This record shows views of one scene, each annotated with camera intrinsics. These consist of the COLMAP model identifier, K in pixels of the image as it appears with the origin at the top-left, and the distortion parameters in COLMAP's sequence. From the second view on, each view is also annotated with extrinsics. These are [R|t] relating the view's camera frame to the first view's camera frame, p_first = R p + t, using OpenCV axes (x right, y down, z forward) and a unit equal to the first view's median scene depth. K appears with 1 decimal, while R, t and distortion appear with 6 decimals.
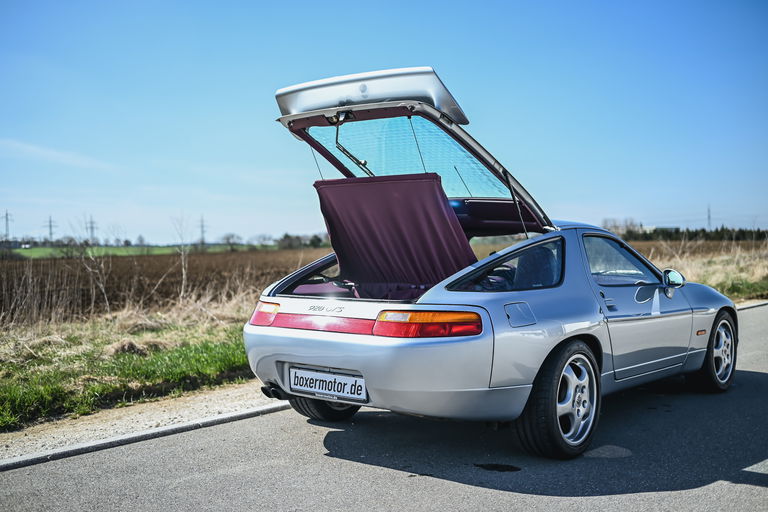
lens RADIAL K [[886.0, 0, 388.5], [0, 886.0, 288.1], [0, 0, 1]] dist [0.007468, 0.000000]
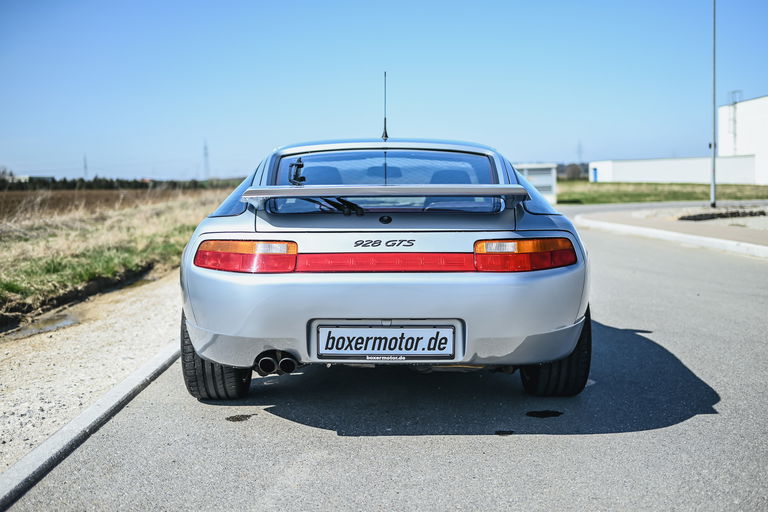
lens RADIAL K [[886.0, 0, 417.0], [0, 886.0, 280.9], [0, 0, 1]] dist [0.007468, 0.000000]
pose [[0.762232, -0.063755, 0.644157, -0.528234], [0.032816, 0.997664, 0.059911, 0.010685], [-0.646472, -0.024527, 0.762544, 0.394171]]
